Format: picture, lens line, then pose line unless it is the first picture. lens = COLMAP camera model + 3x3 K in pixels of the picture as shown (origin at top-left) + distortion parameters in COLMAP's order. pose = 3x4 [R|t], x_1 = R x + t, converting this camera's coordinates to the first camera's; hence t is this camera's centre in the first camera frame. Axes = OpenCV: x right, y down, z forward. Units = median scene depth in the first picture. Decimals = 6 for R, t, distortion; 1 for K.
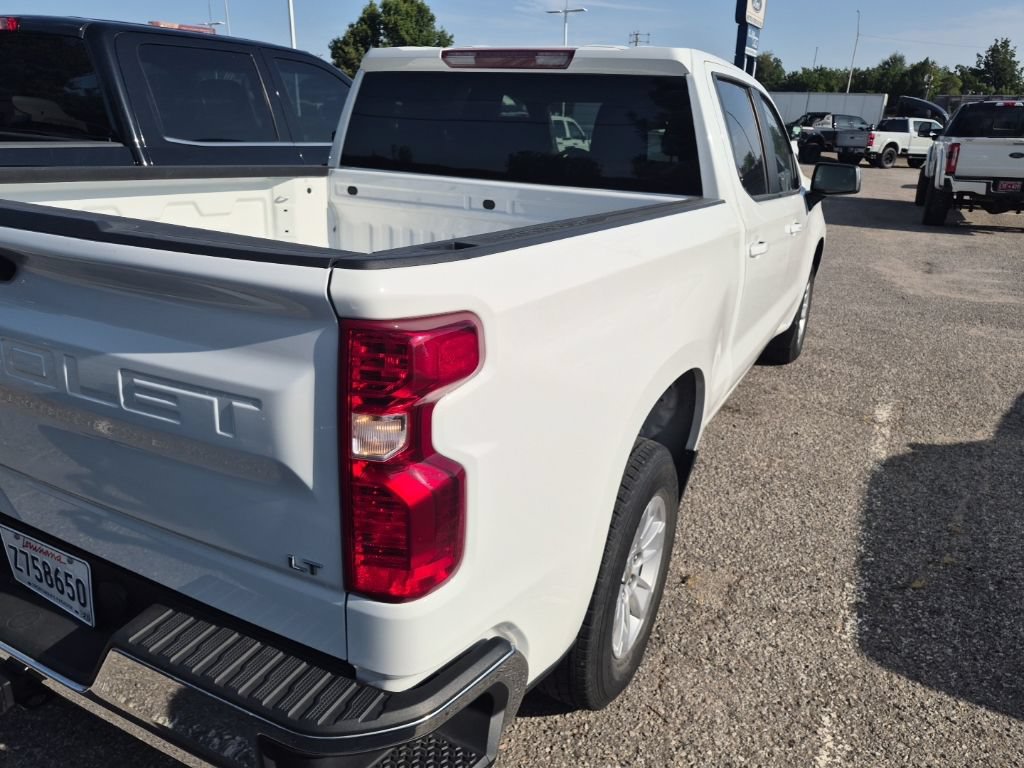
lens RADIAL K [[724.7, 0, 511.0], [0, 724.7, 382.8], [0, 0, 1]] dist [0.020693, -0.006258]
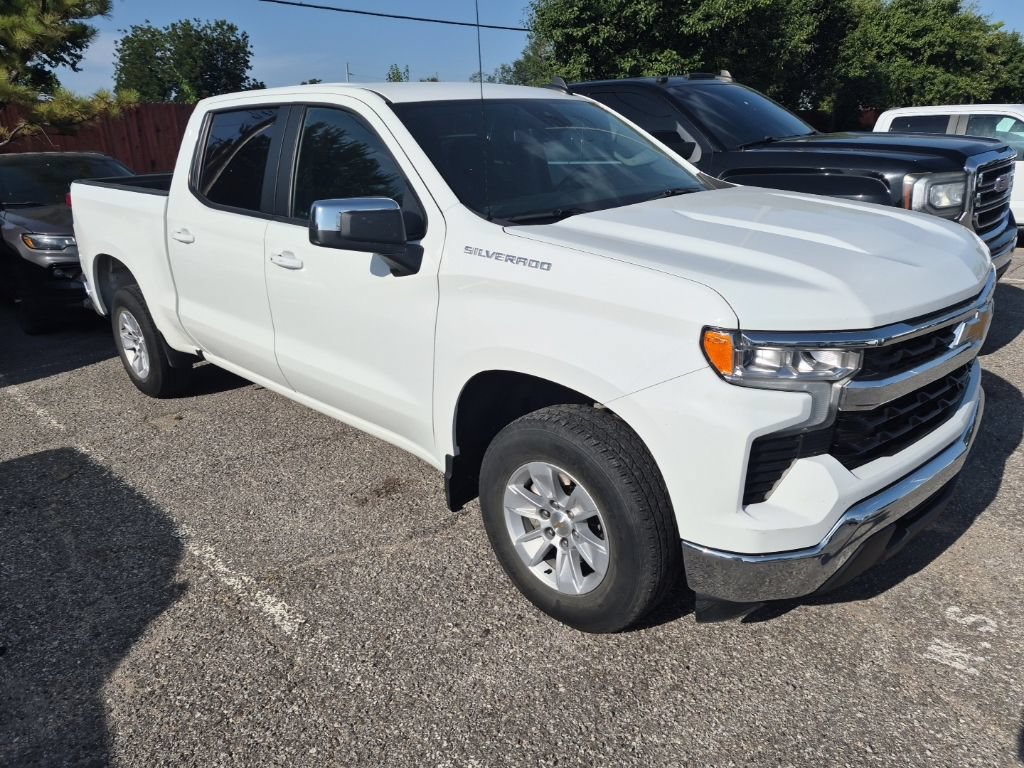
lens RADIAL K [[718.7, 0, 504.6], [0, 718.7, 387.2], [0, 0, 1]] dist [0.058156, -0.061302]
pose [[-0.296553, 0.242129, -0.923813, 1.424765], [-0.328274, 0.882540, 0.336690, -0.557562], [0.896824, 0.403110, -0.182235, 1.794727]]
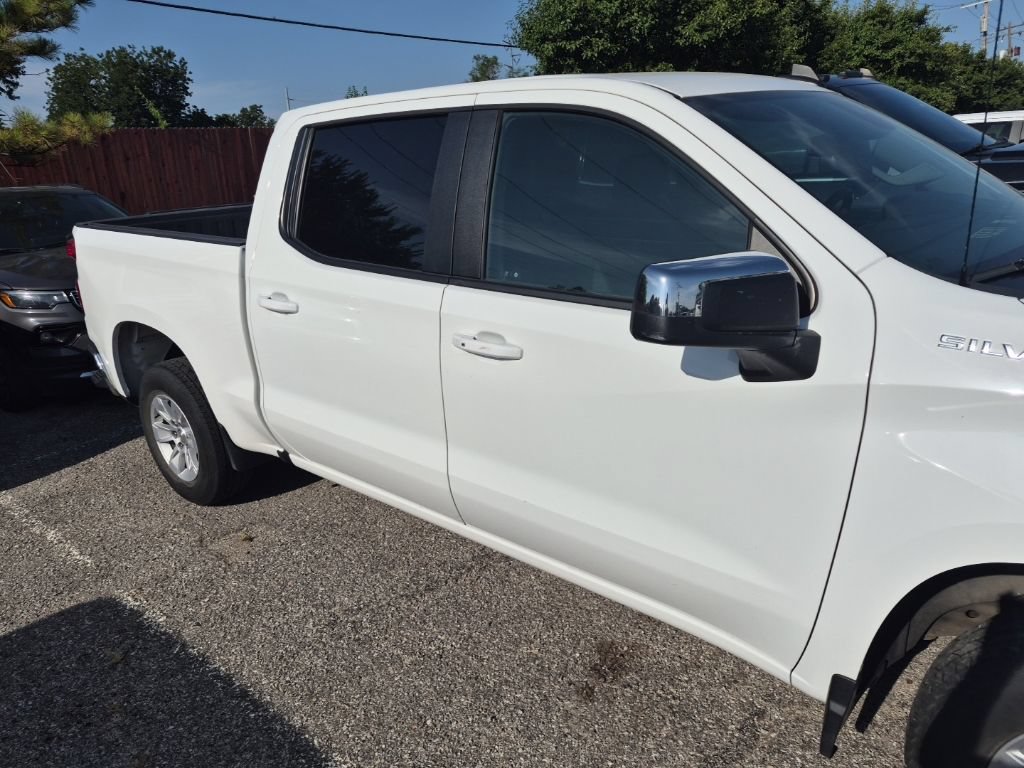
lens RADIAL K [[731.2, 0, 512.2], [0, 731.2, 406.0], [0, 0, 1]] dist [0.066834, -0.069163]
pose [[-0.236353, 0.244879, -0.940304, 1.169099], [-0.309094, 0.898506, 0.311687, -0.435784], [0.921194, 0.364310, -0.136674, 1.384223]]
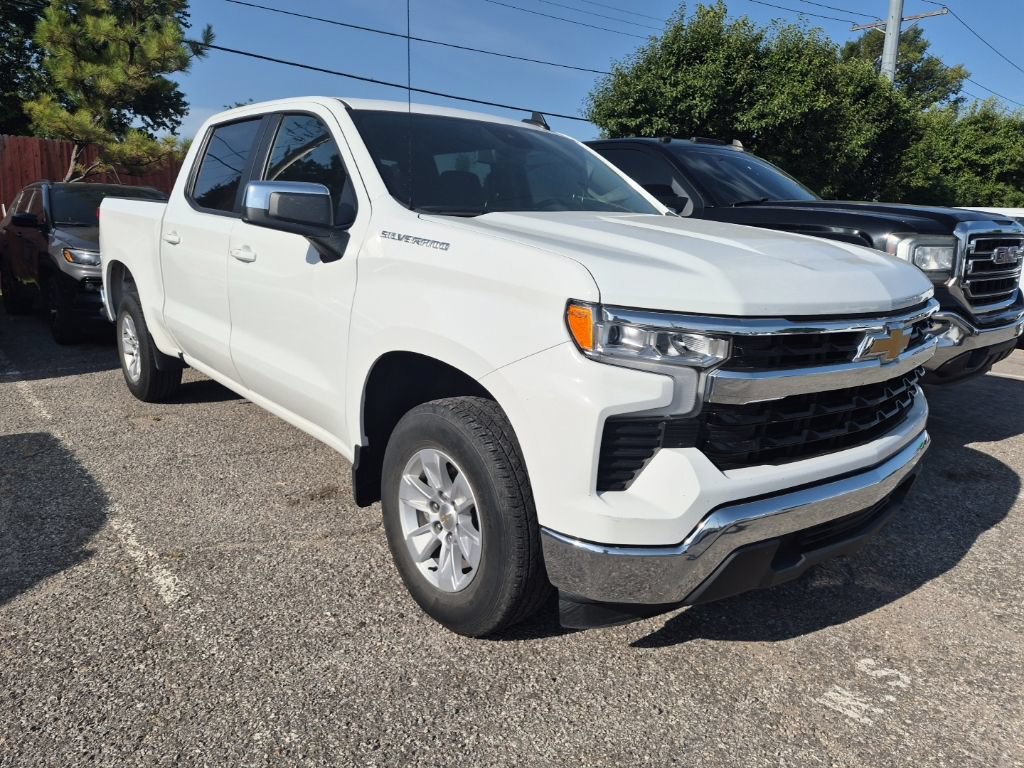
lens RADIAL K [[721.1, 0, 486.0], [0, 721.1, 384.1], [0, 0, 1]] dist [0.048168, -0.055814]
pose [[-0.391346, 0.105674, -0.914156, 1.382883], [-0.389166, 0.881180, 0.268462, -0.525820], [0.833905, 0.460820, -0.303721, 1.967883]]
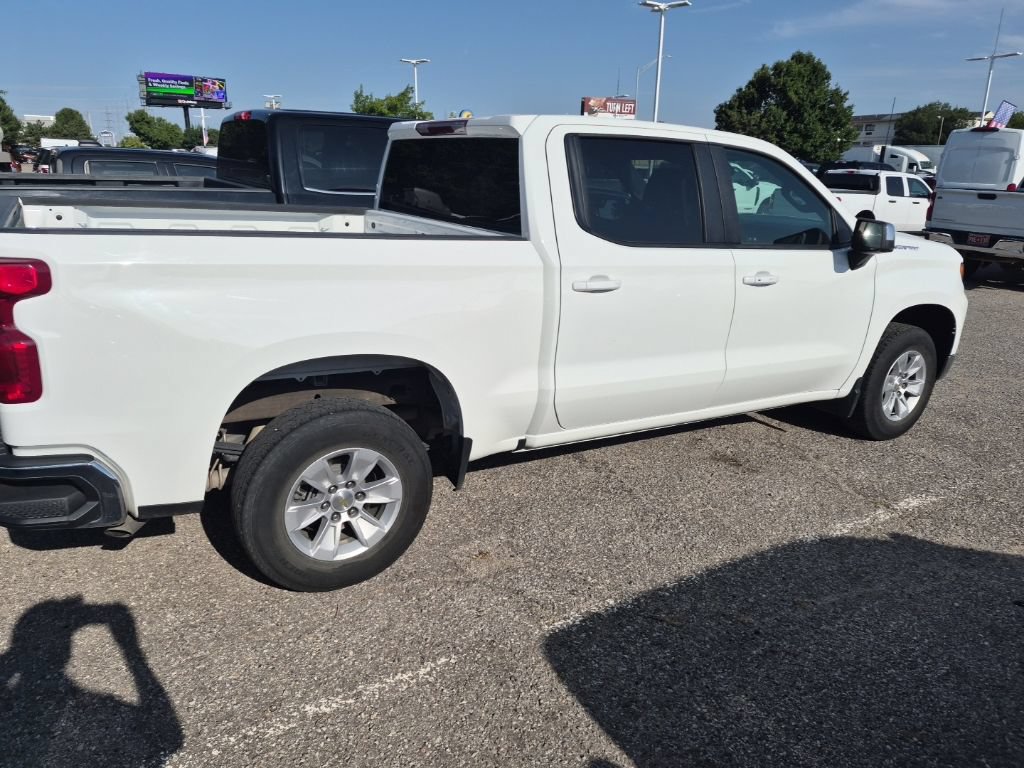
lens RADIAL K [[716.9, 0, 498.6], [0, 716.9, 385.9], [0, 0, 1]] dist [0.066565, -0.072099]
pose [[0.850831, 0.145944, -0.504764, 0.758256], [-0.181197, 0.983220, -0.021144, 0.019160], [0.493208, 0.109452, 0.862998, -0.022022]]
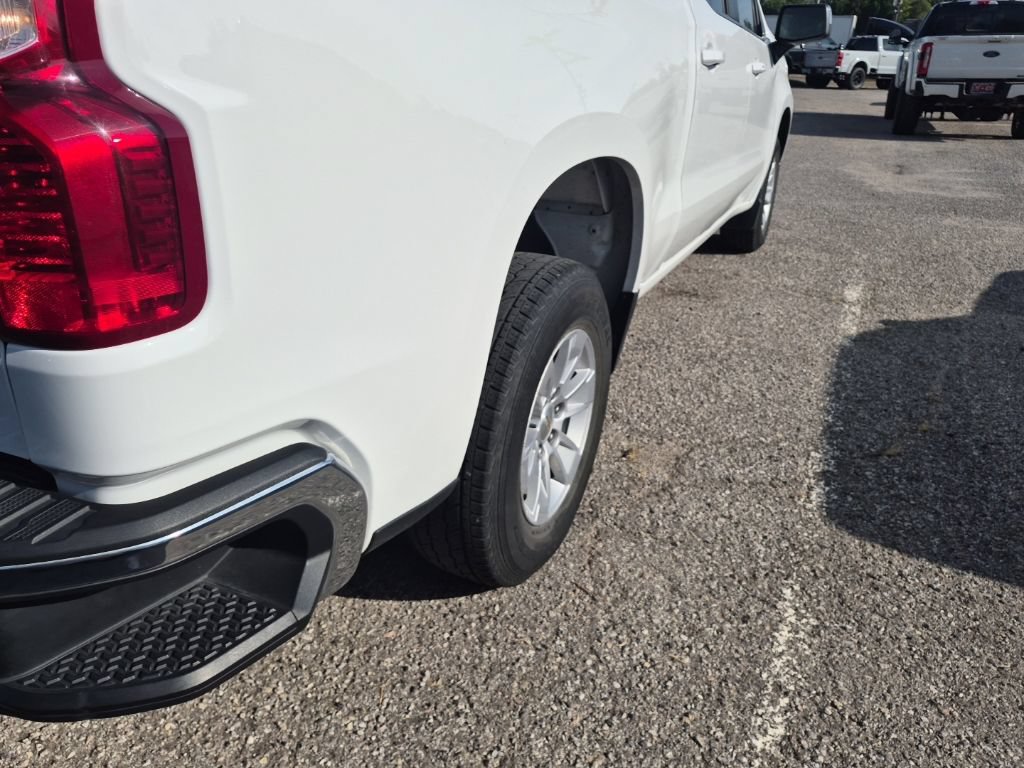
lens RADIAL K [[718.7, 0, 504.6], [0, 718.7, 387.2], [0, 0, 1]] dist [0.058156, -0.061302]
pose [[0.999155, -0.027353, 0.030673, 0.065853], [0.024802, 0.996434, 0.080653, 0.111578], [-0.032770, -0.079824, 0.996270, 0.148140]]
